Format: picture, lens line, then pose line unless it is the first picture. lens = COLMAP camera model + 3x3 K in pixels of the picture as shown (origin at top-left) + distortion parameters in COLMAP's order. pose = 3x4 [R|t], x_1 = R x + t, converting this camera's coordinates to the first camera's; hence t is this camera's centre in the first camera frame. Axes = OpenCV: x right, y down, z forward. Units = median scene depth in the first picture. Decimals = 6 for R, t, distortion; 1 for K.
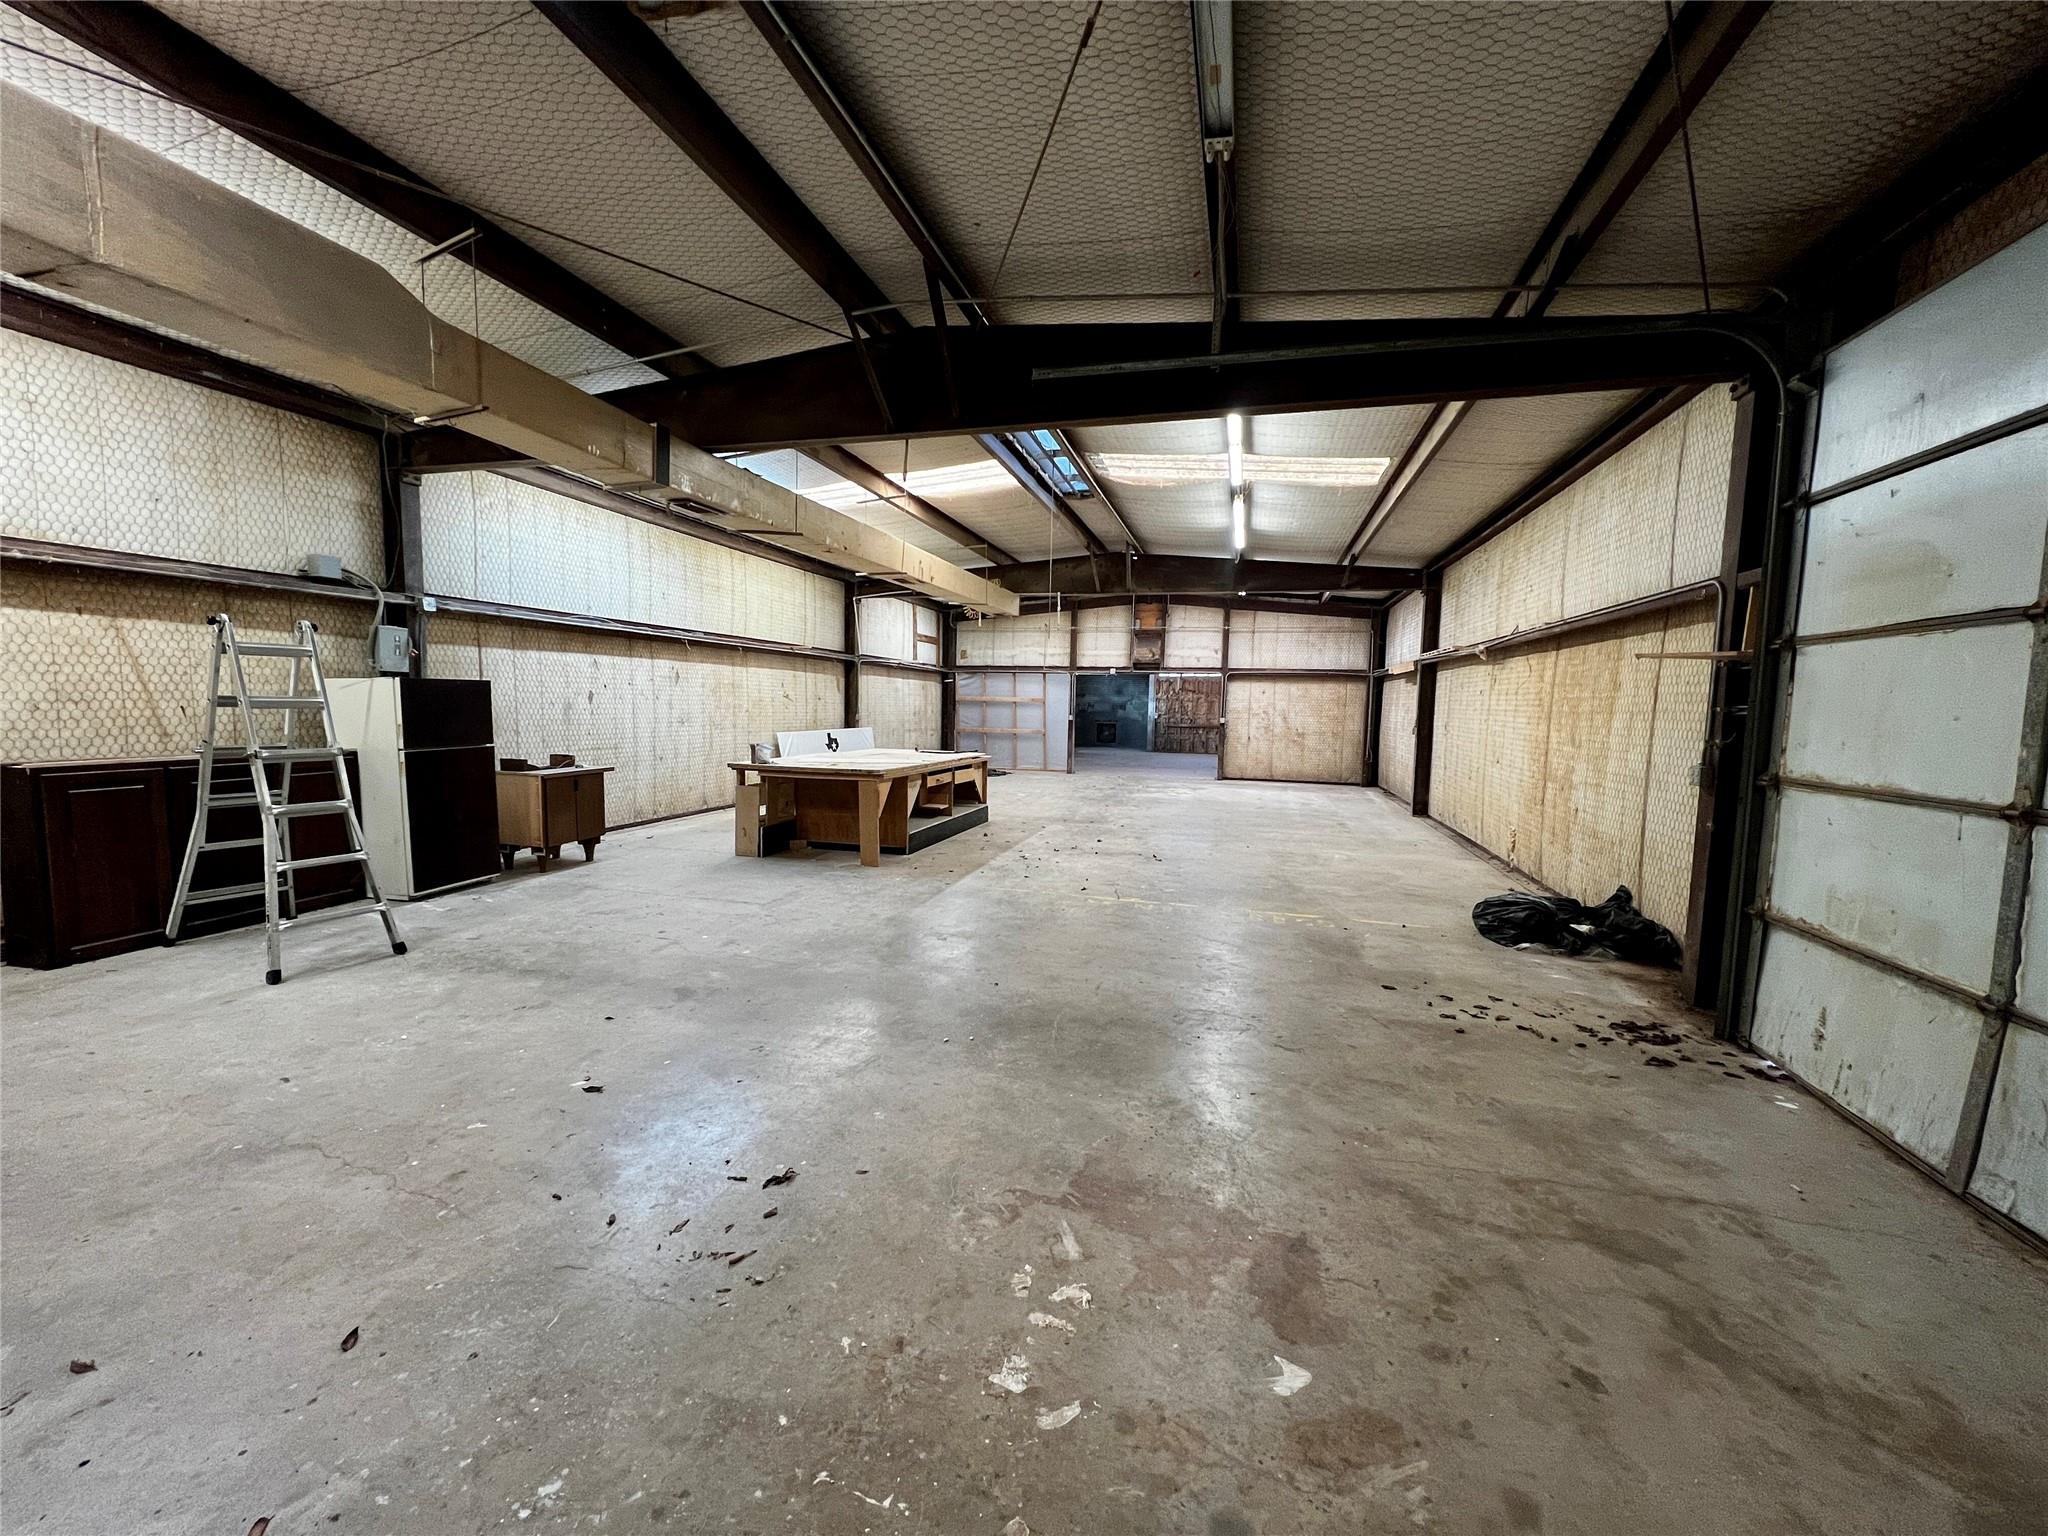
lens RADIAL K [[807.1, 0, 1019.4], [0, 807.1, 780.0], [0, 0, 1]] dist [-0.000955, 0.000362]
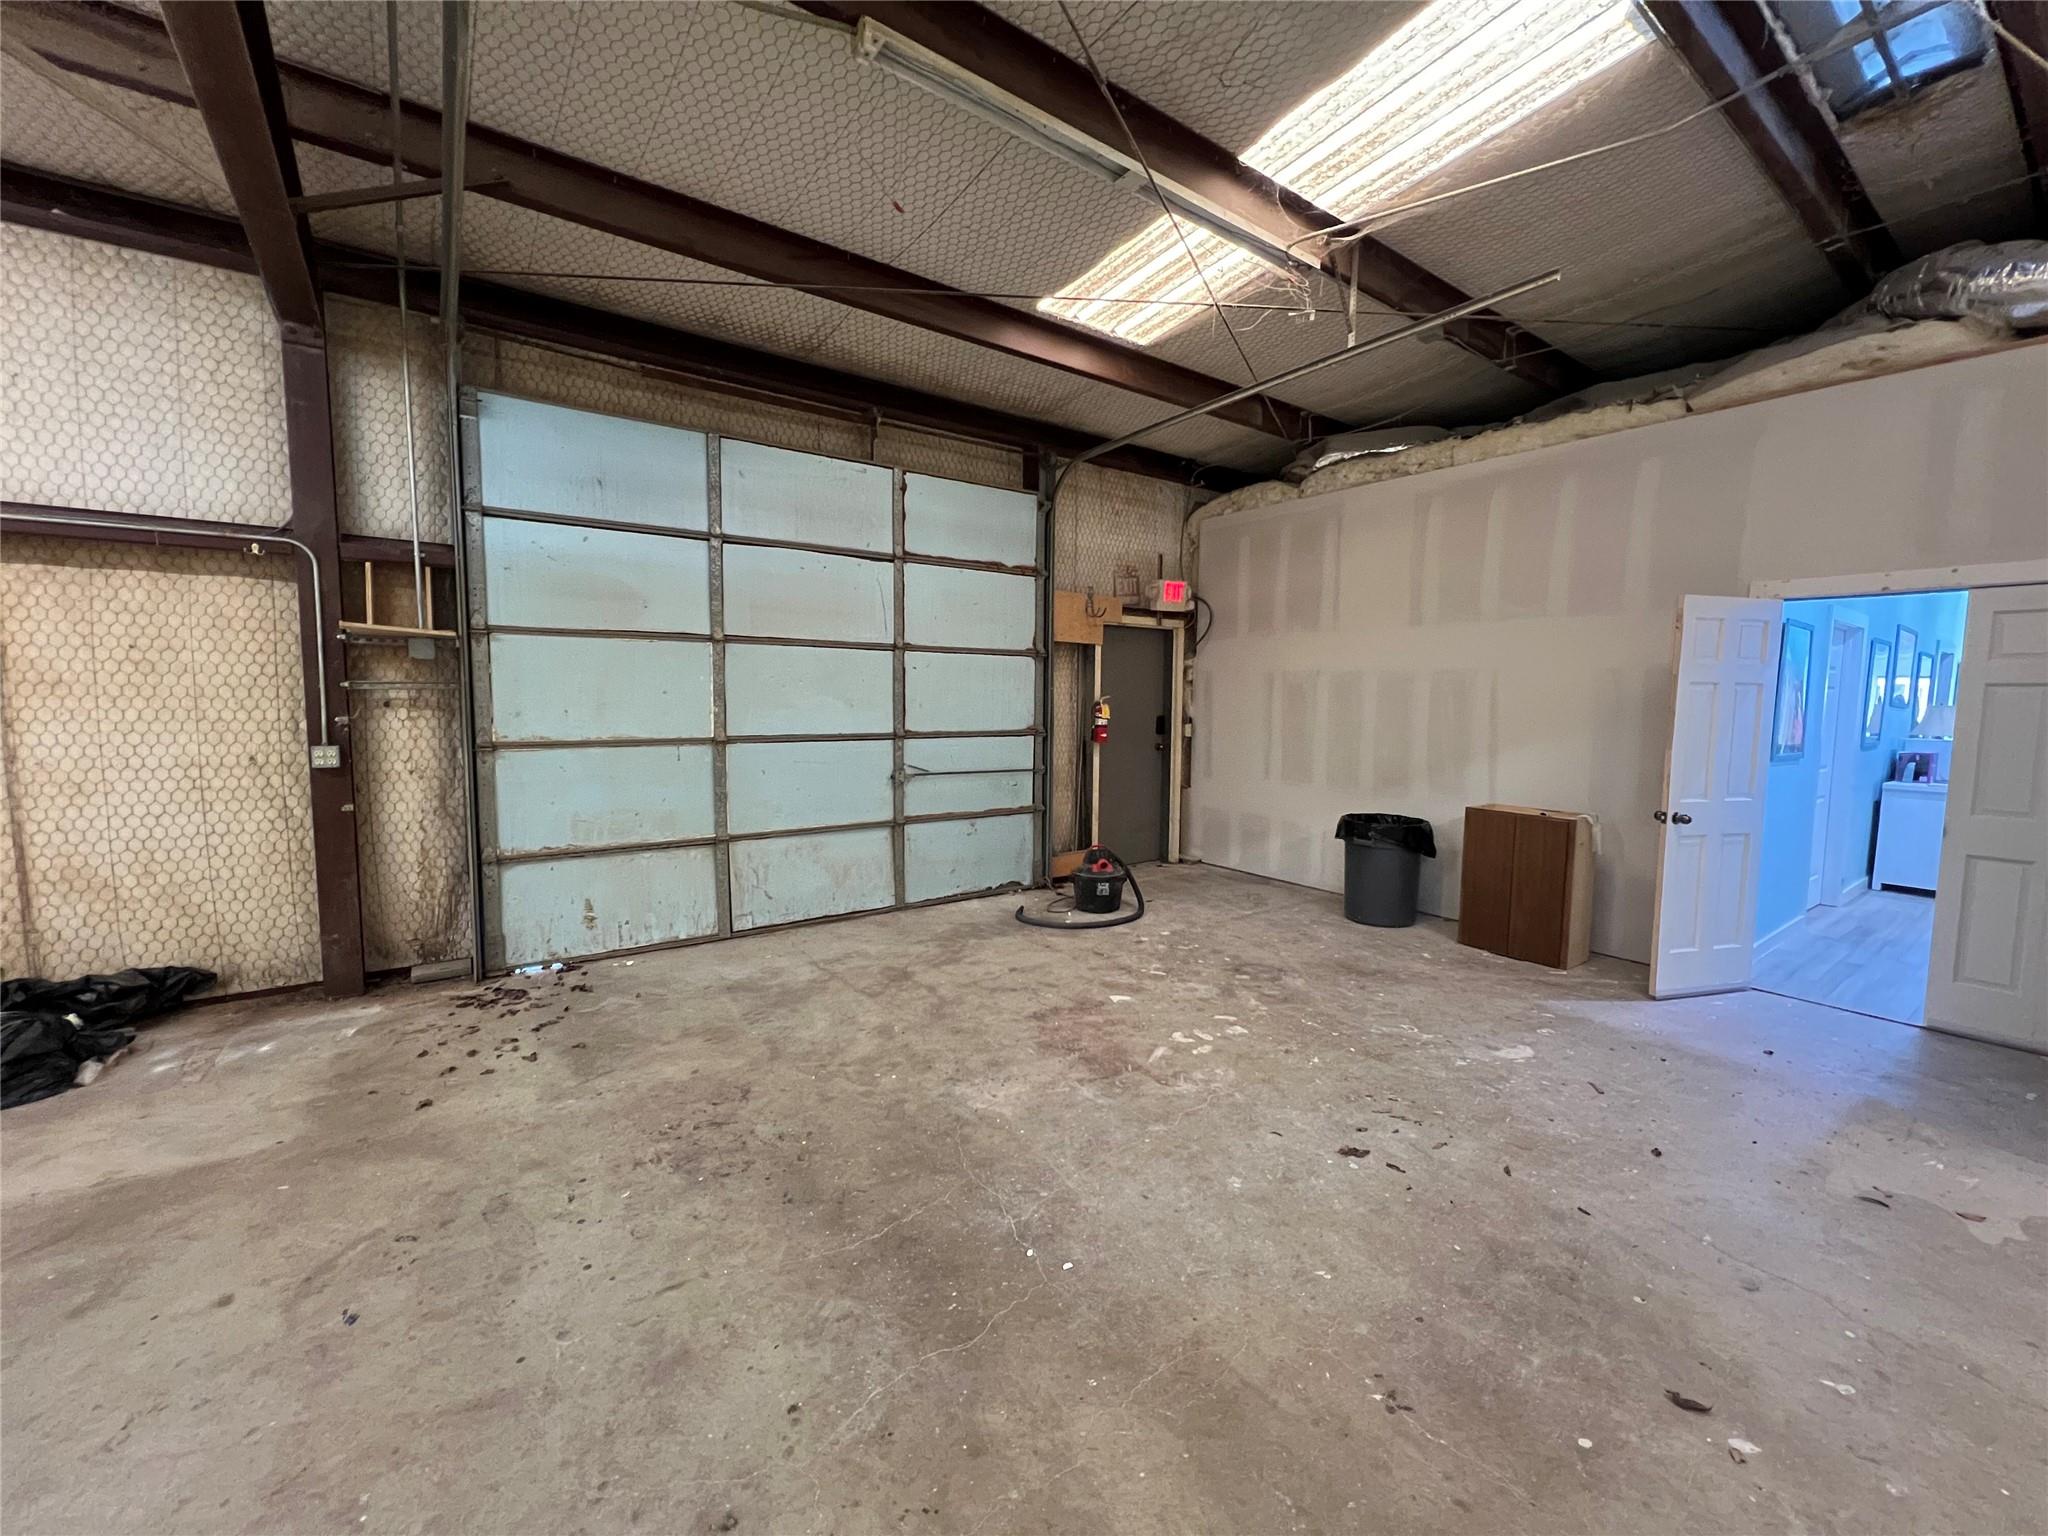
lens RADIAL K [[816.7, 0, 1022.8], [0, 816.7, 763.2], [0, 0, 1]] dist [-0.002476, 0.000816]
pose [[-0.781368, -0.081624, 0.618710, -0.273261], [0.034134, 0.984336, 0.172967, -0.102398], [-0.623136, 0.156270, -0.766342, 0.950599]]
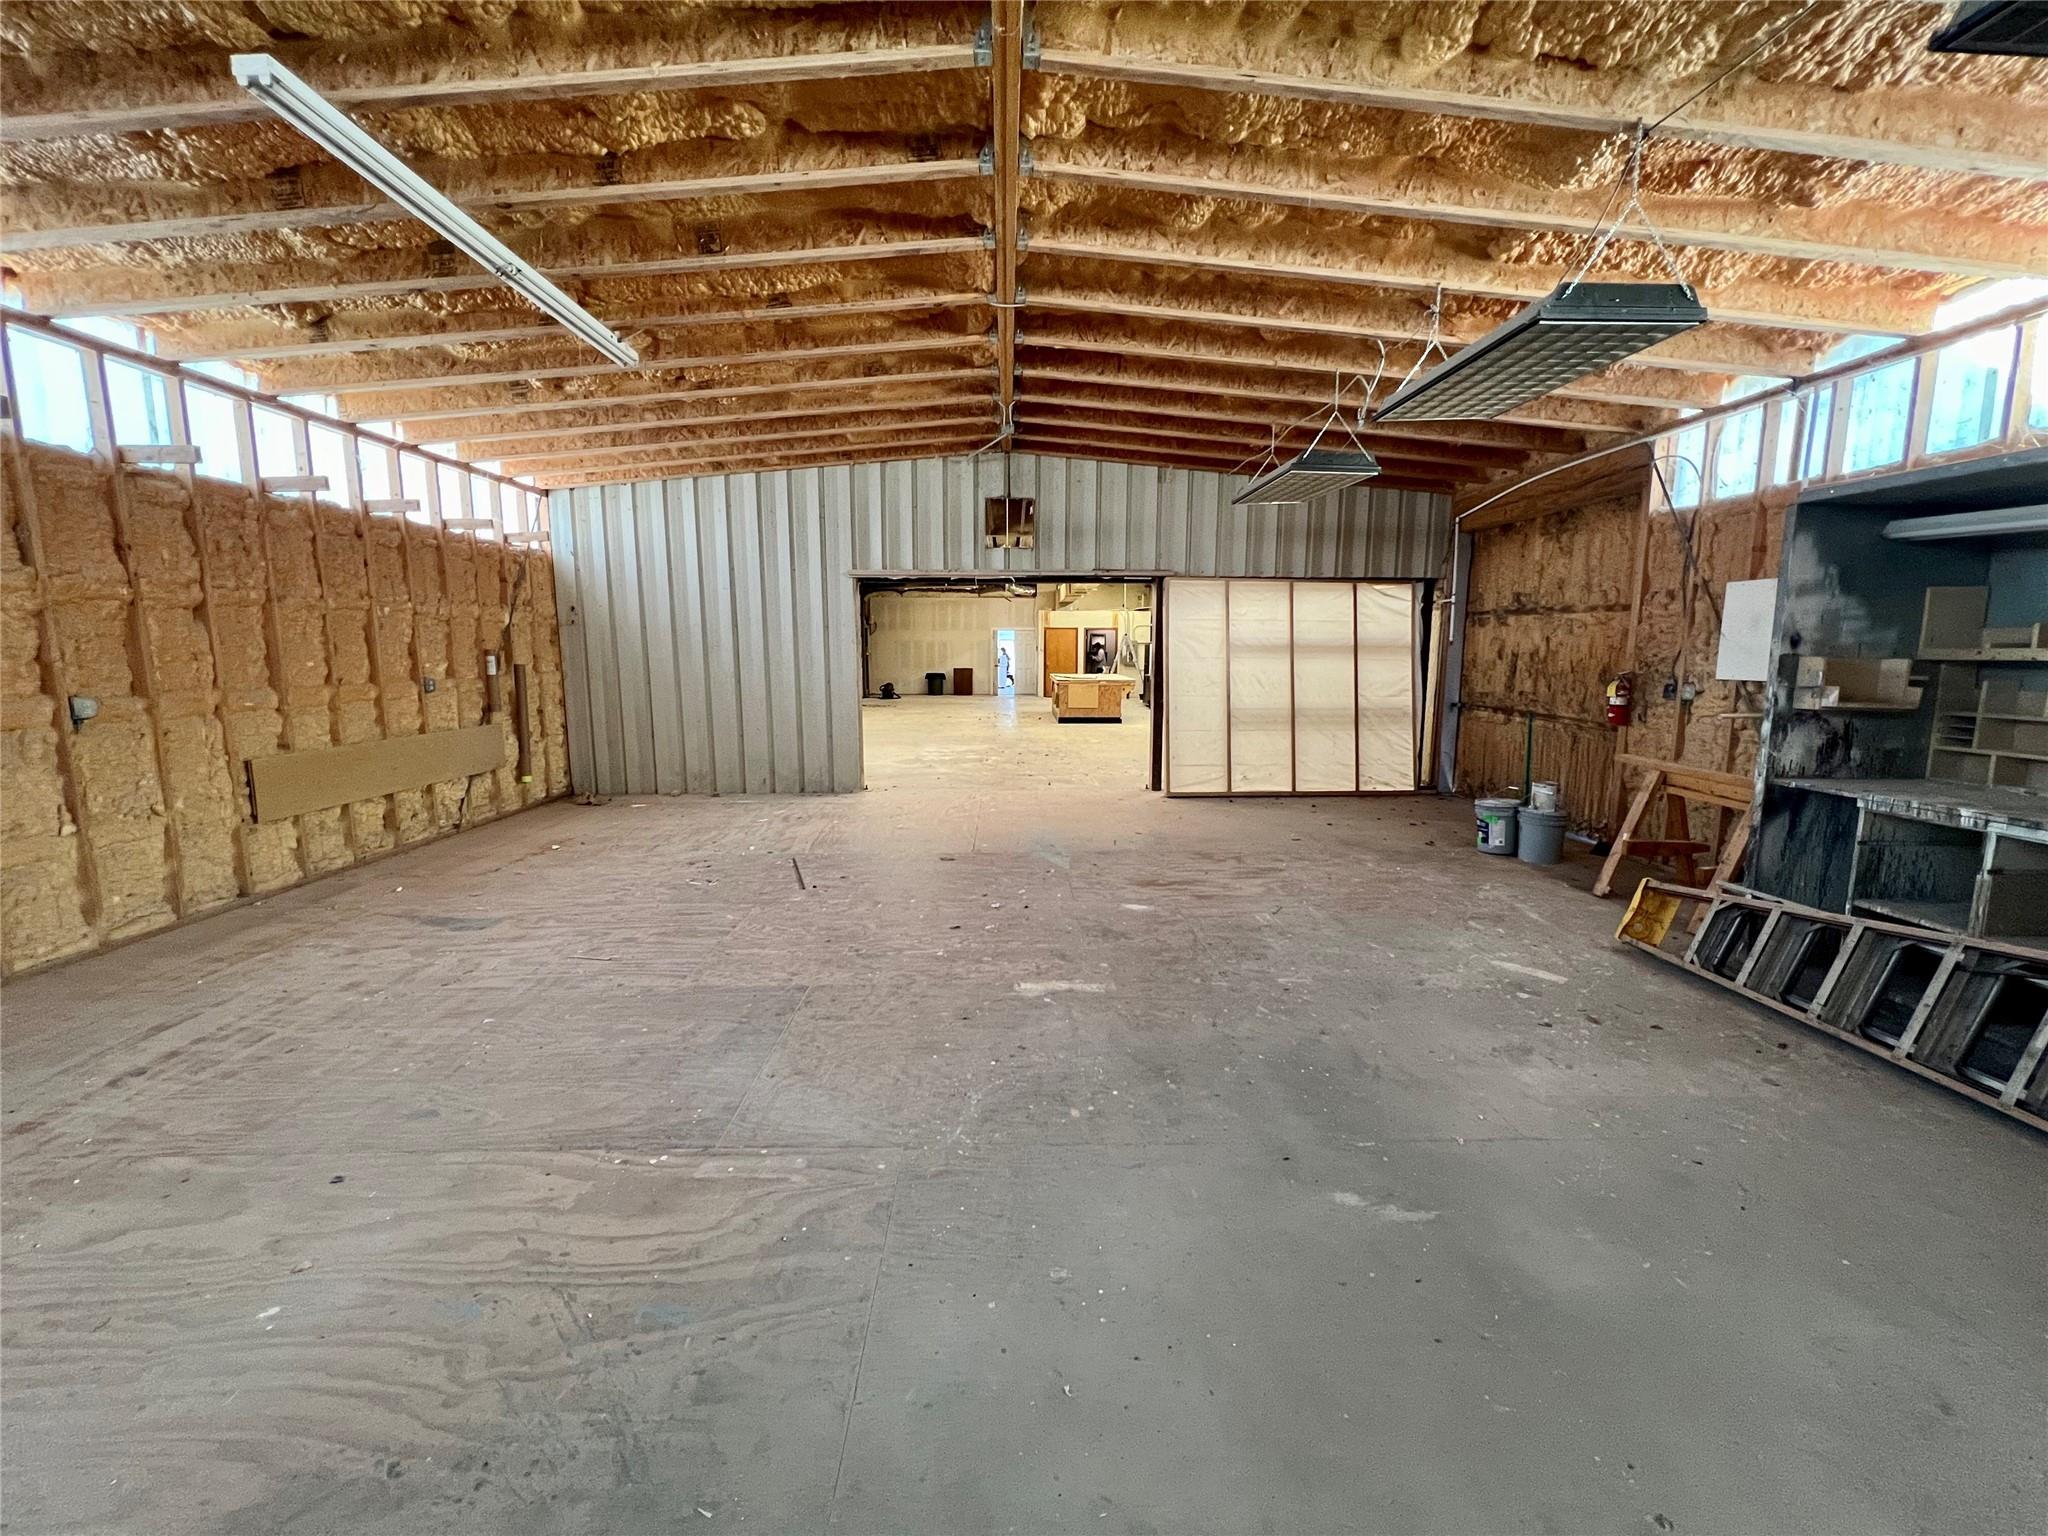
lens RADIAL K [[816.7, 0, 1019.6], [0, 816.7, 762.4], [0, 0, 1]] dist [-0.002476, 0.000816]
pose [[-0.958036, 0.020204, -0.285936, 0.917778], [-0.046228, 0.973566, 0.223678, -0.425751], [0.282897, 0.227509, -0.931777, 4.639634]]
